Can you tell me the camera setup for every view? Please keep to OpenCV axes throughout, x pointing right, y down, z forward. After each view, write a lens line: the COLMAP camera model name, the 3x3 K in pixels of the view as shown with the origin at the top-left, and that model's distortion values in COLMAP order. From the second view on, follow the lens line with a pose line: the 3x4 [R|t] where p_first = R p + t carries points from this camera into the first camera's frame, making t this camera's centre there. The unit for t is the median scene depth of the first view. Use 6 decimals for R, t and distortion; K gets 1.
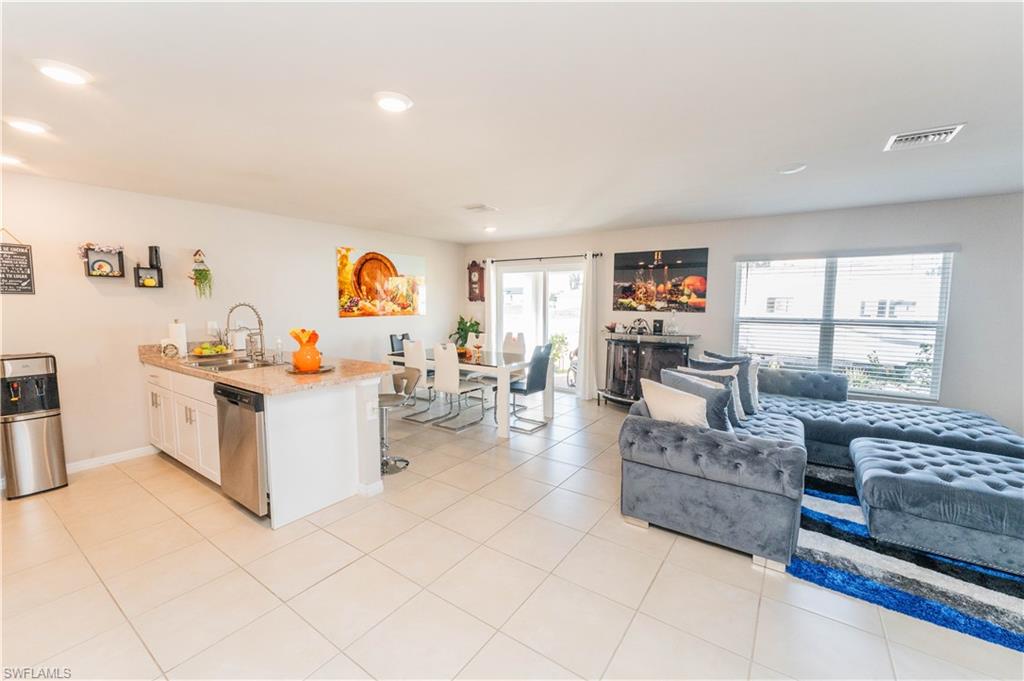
lens RADIAL K [[417.8, 0, 510.7], [0, 417.8, 339.3], [0, 0, 1]] dist [0.001031, -0.000609]
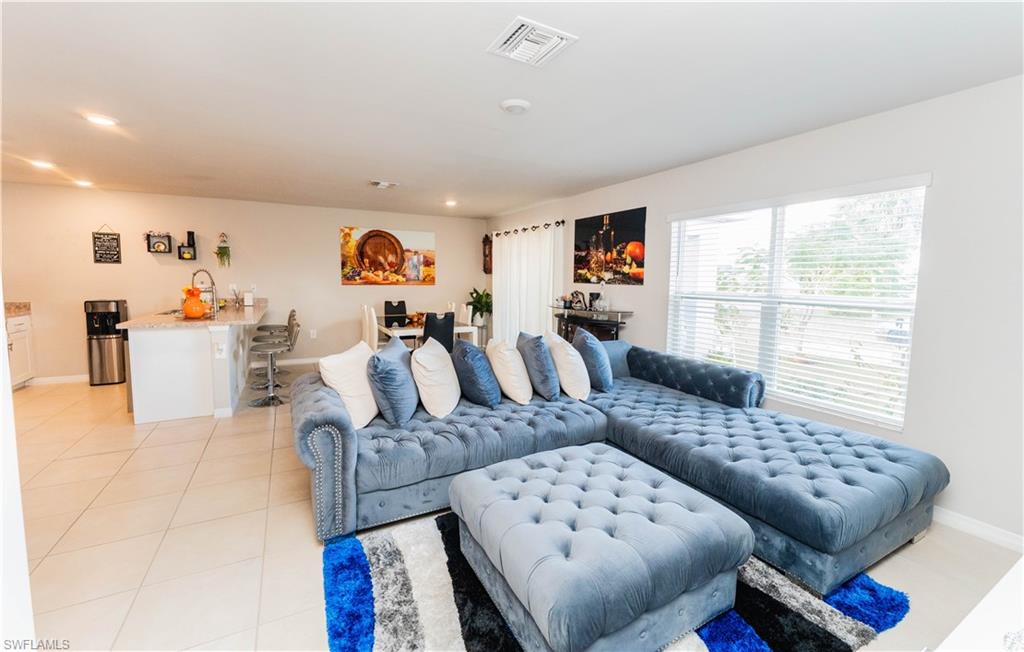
lens RADIAL K [[415.3, 0, 512.9], [0, 415.3, 311.4], [0, 0, 1]] dist [-0.001319, -0.000136]
pose [[0.893877, 0.044277, -0.446121, 0.581779], [-0.051179, 0.998684, -0.003427, 0.003887], [0.445382, 0.025895, 0.894966, 0.143955]]
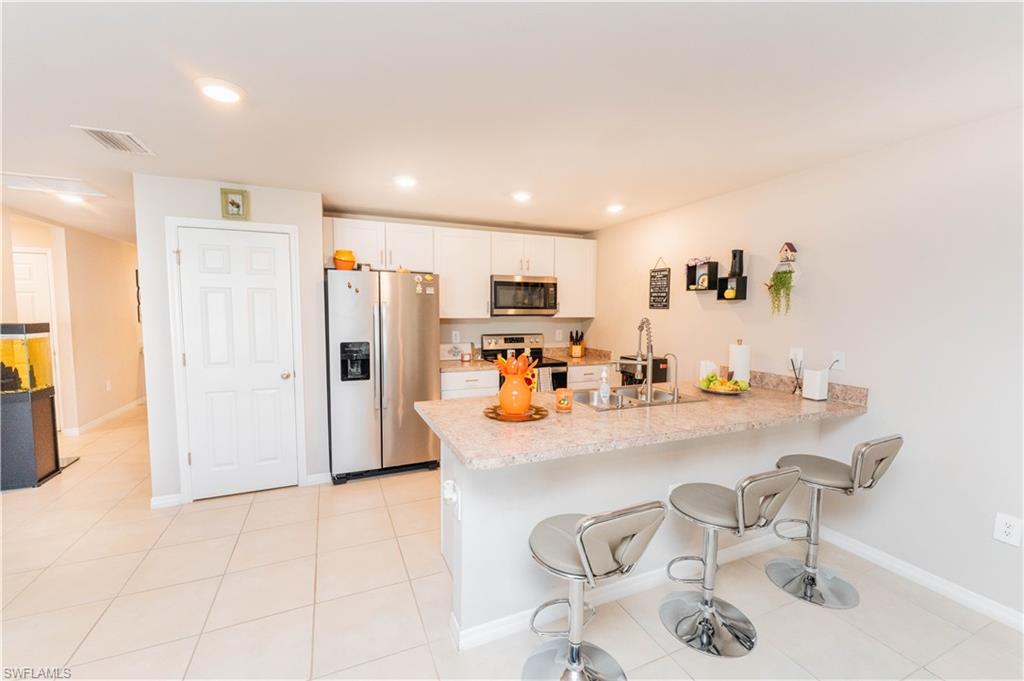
lens RADIAL K [[417.8, 0, 510.7], [0, 417.8, 339.3], [0, 0, 1]] dist [0.001031, -0.000609]
pose [[-0.520972, 0.055455, -0.851771, 0.066417], [-0.088215, 0.989046, 0.118348, -0.074688], [0.849003, 0.136795, -0.510373, 0.749912]]
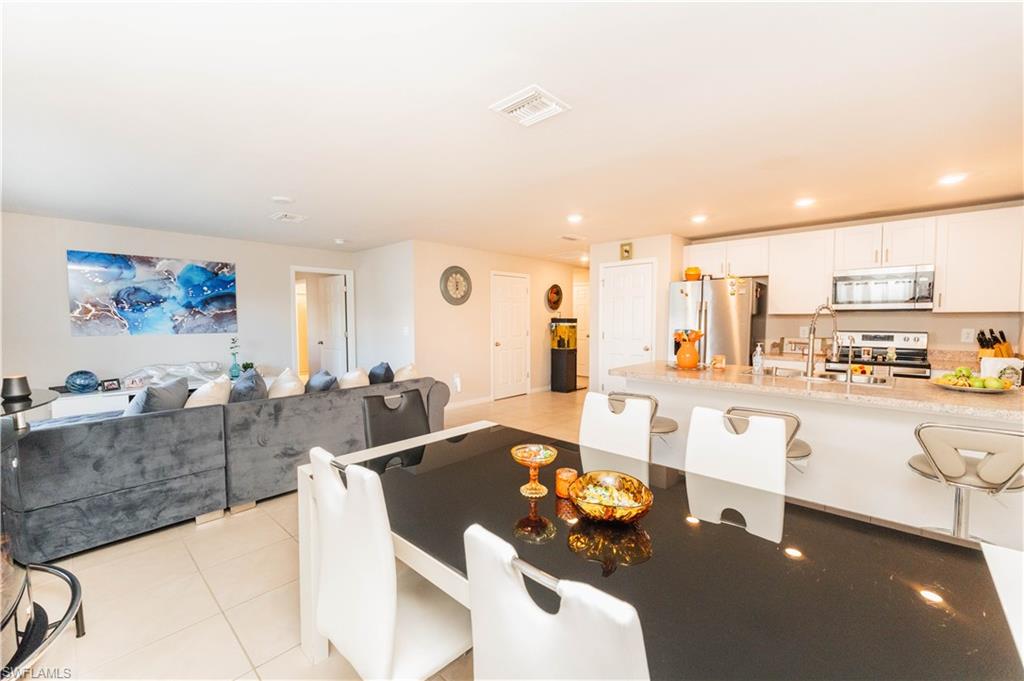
lens RADIAL K [[417.8, 0, 510.7], [0, 417.8, 339.3], [0, 0, 1]] dist [0.001031, -0.000609]
pose [[-0.990241, -0.006362, 0.139222, -0.095782], [0.013923, 0.989443, 0.144250, -0.093639], [-0.138670, 0.144780, -0.979699, 1.202306]]
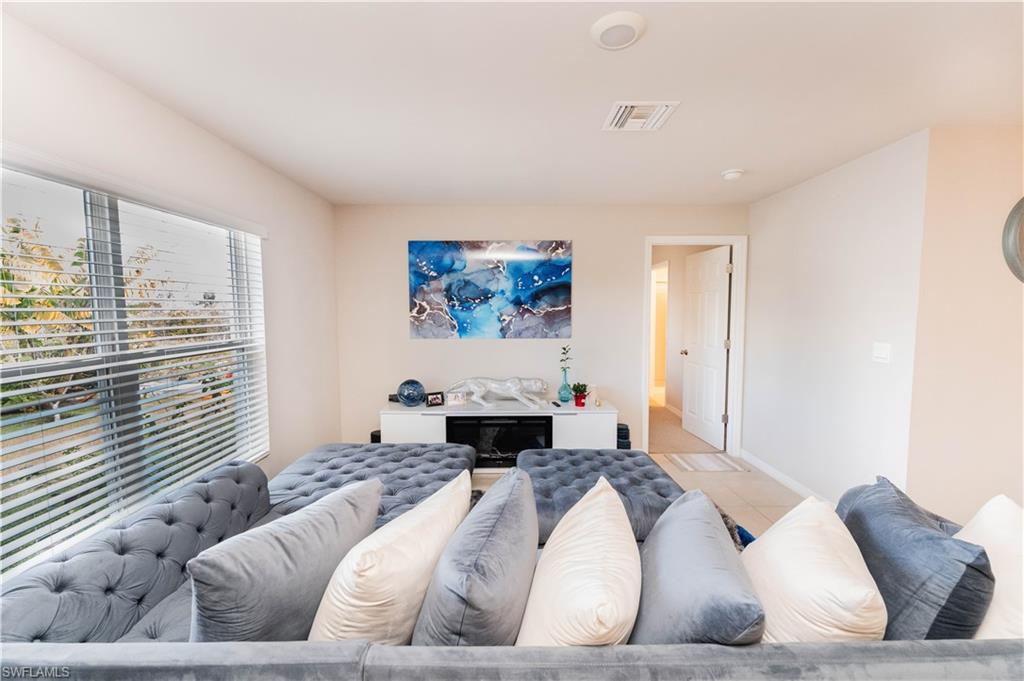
lens RADIAL K [[417.8, 0, 510.7], [0, 417.8, 339.3], [0, 0, 1]] dist [0.001031, -0.000609]
pose [[-0.578303, -0.059249, 0.813668, 0.179926], [0.078160, 0.988748, 0.127549, -0.070840], [-0.812069, 0.137359, -0.567165, 0.785626]]
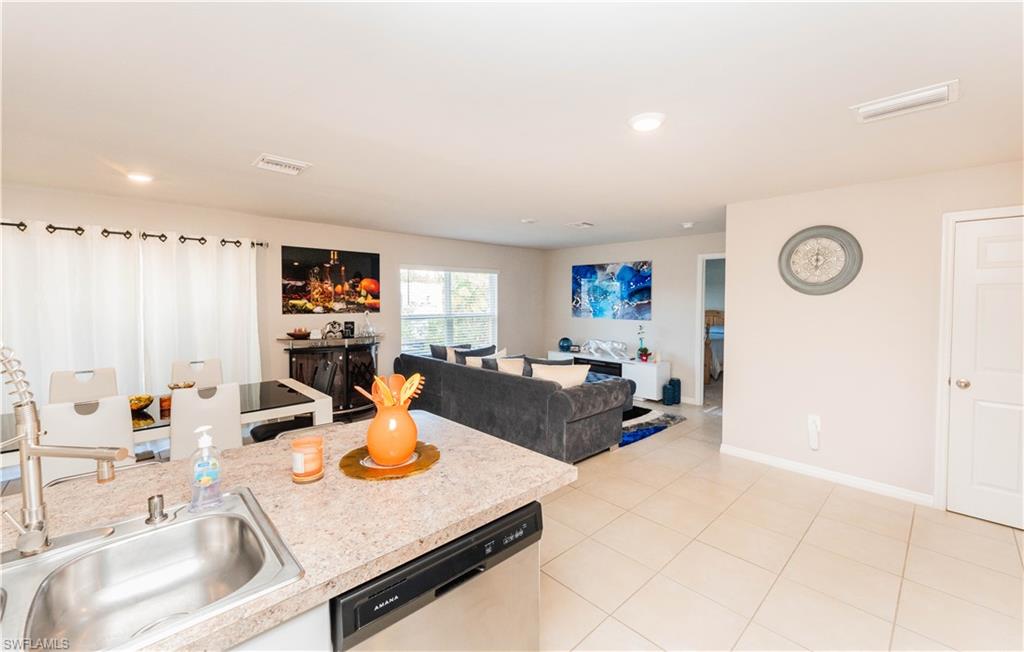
lens RADIAL K [[415.3, 0, 512.9], [0, 415.3, 311.4], [0, 0, 1]] dist [-0.001319, -0.000136]
pose [[0.199797, -0.033640, 0.979260, -0.510537], [0.090084, 0.995808, 0.015829, -0.050470], [-0.975687, 0.085053, 0.201990, 0.423843]]
